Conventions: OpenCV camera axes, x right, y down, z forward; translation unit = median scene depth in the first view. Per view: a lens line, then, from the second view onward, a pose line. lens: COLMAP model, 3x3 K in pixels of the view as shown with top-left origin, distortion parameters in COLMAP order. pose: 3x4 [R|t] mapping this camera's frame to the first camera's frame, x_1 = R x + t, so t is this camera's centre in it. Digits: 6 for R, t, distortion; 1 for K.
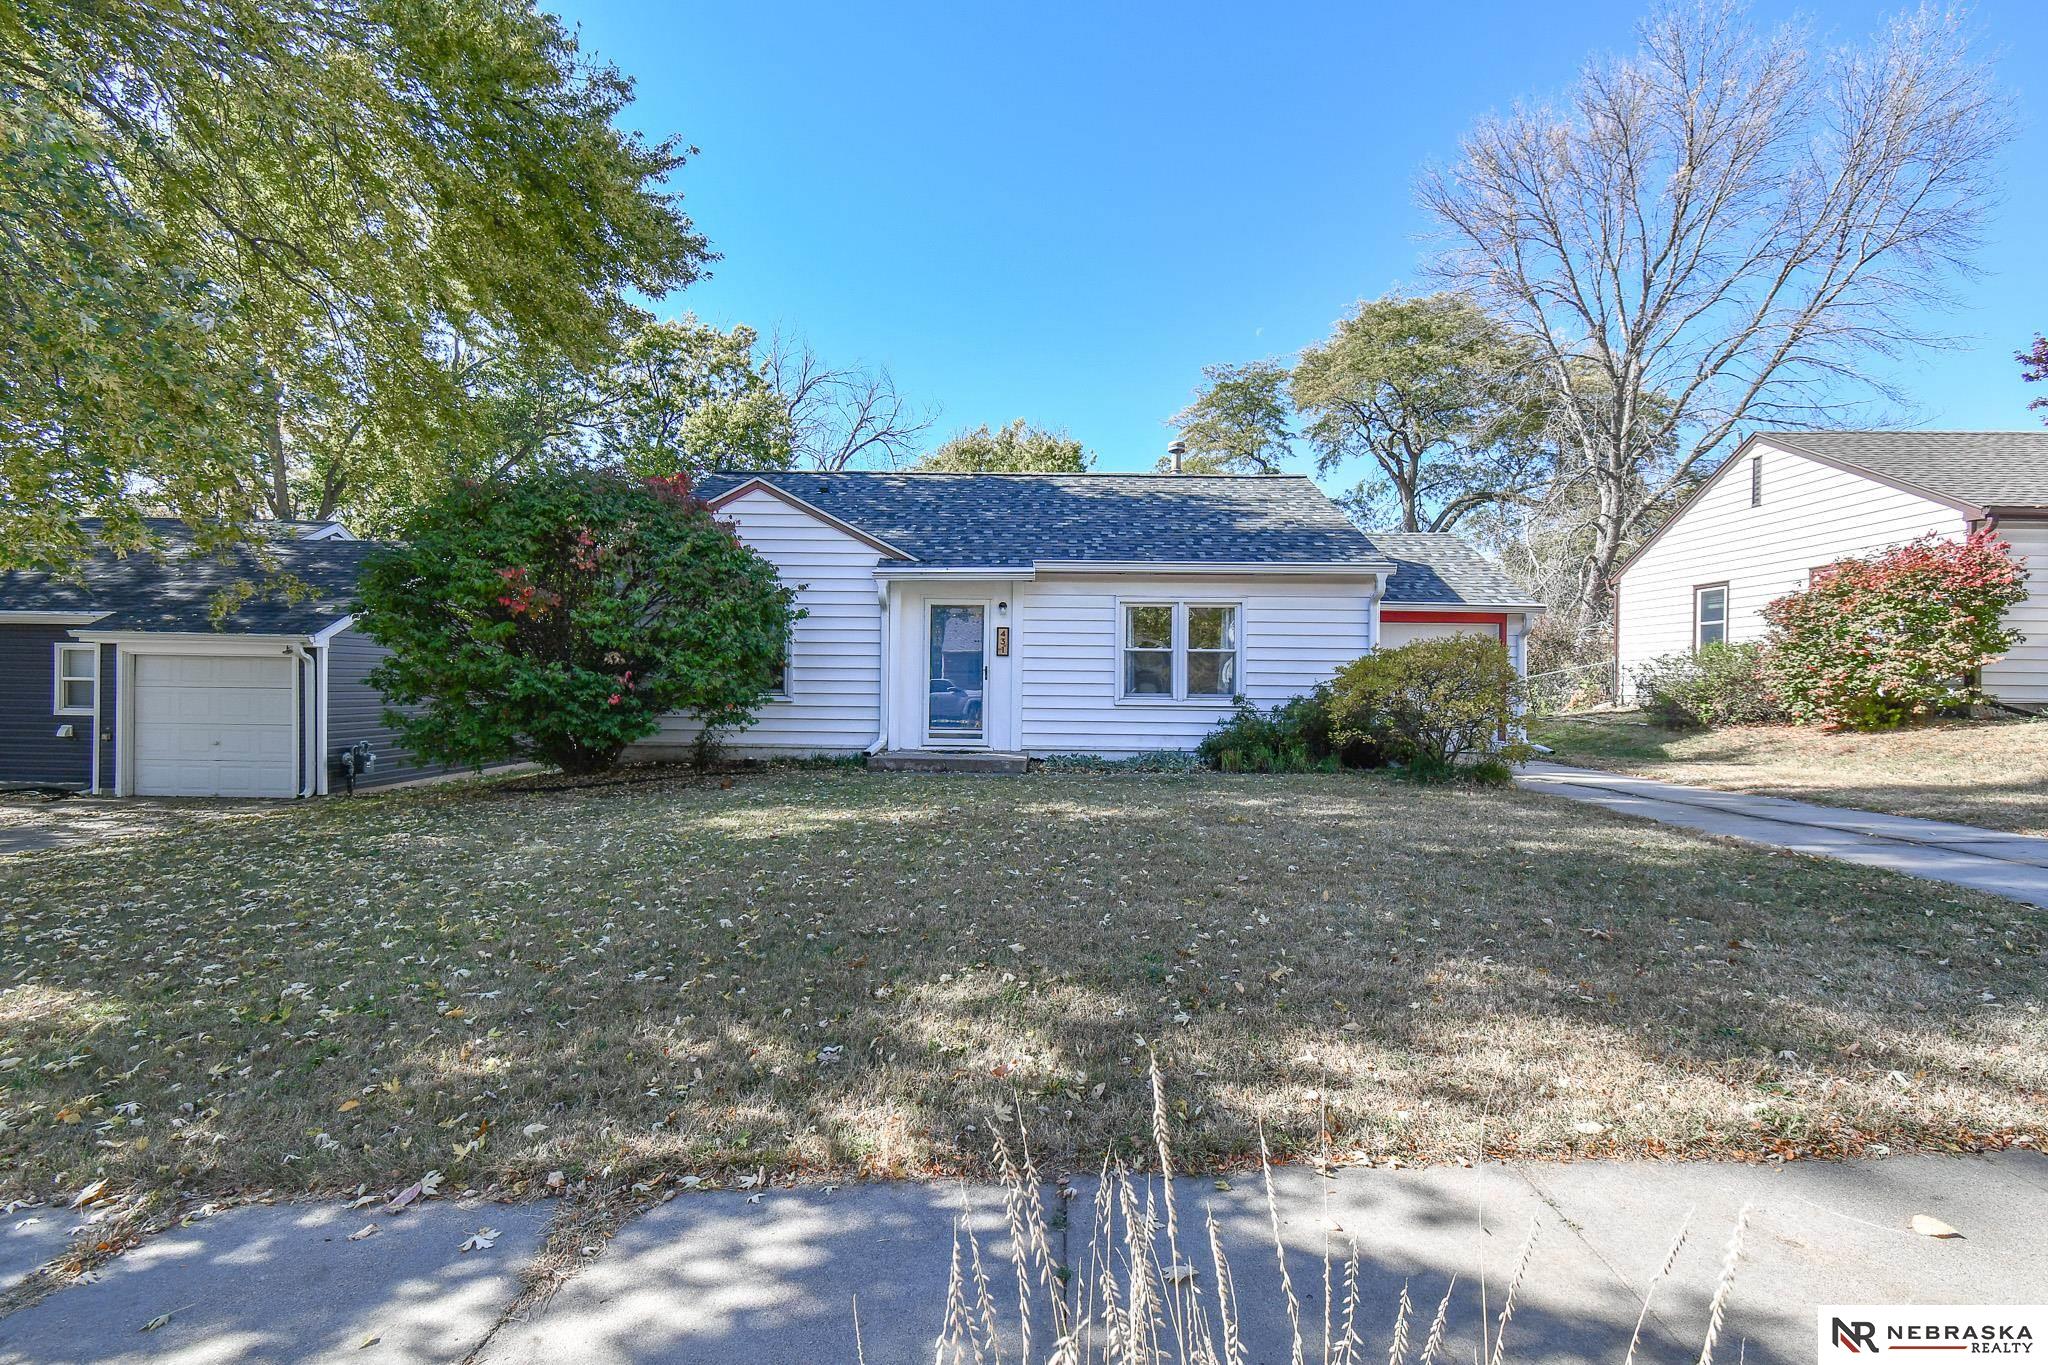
lens RADIAL K [[932.1, 0, 1024.0], [0, 932.1, 682.5], [0, 0, 1]] dist [0.036162, -0.000049]
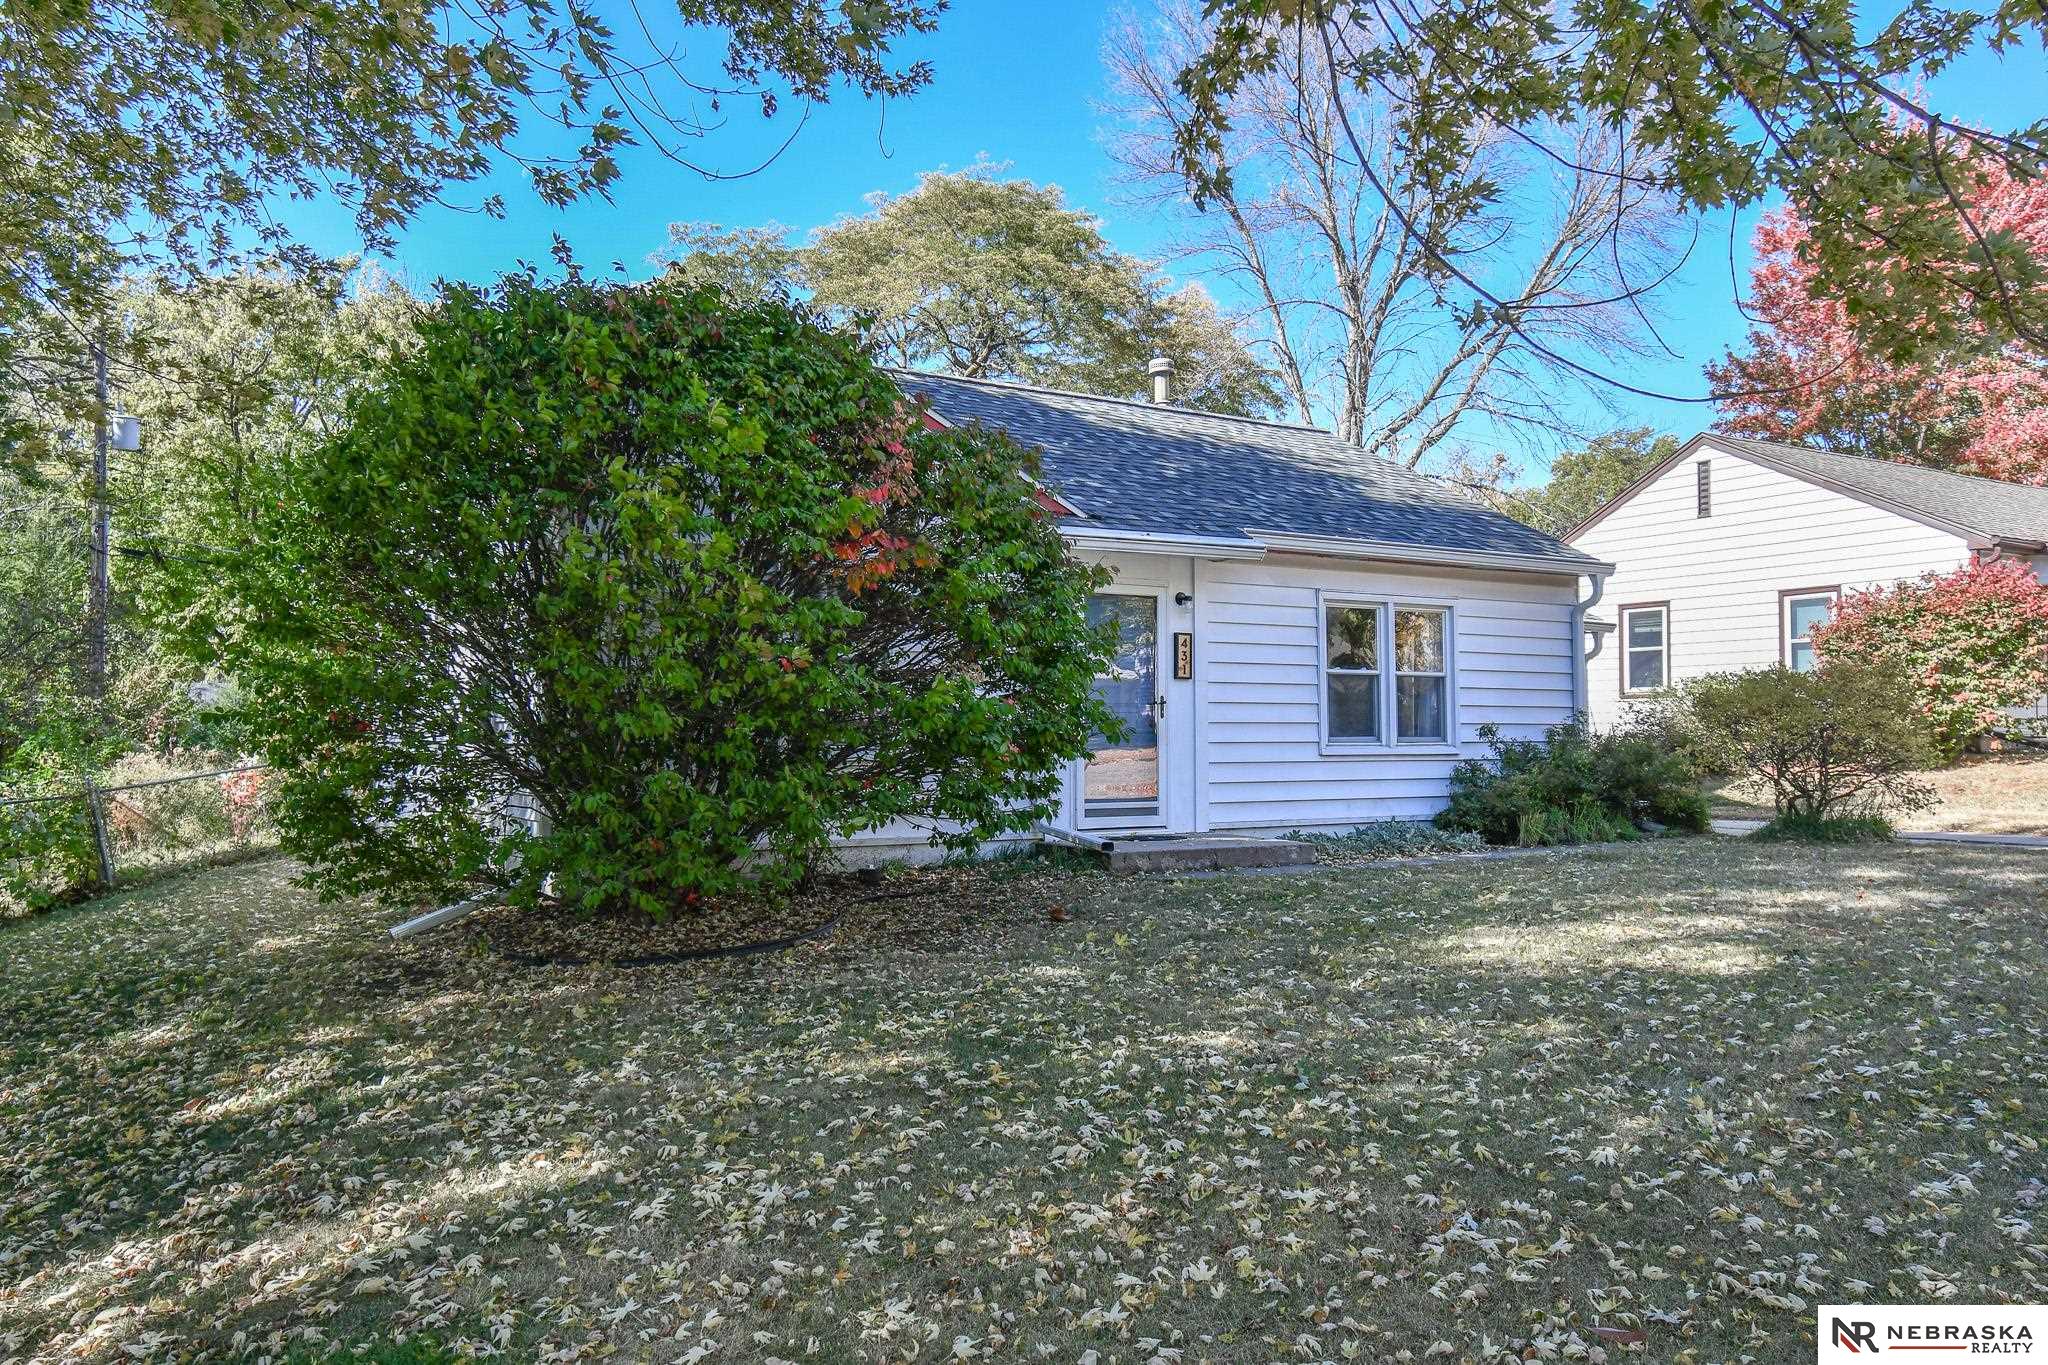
lens RADIAL K [[1470.6, 0, 1026.5], [0, 1470.6, 714.1], [0, 0, 1]] dist [0.026787, 0.000308]
pose [[0.851331, -0.004160, 0.524613, -0.609540], [0.010189, 0.999911, -0.008606, 0.001861], [-0.524531, 0.012672, 0.851297, 0.219893]]
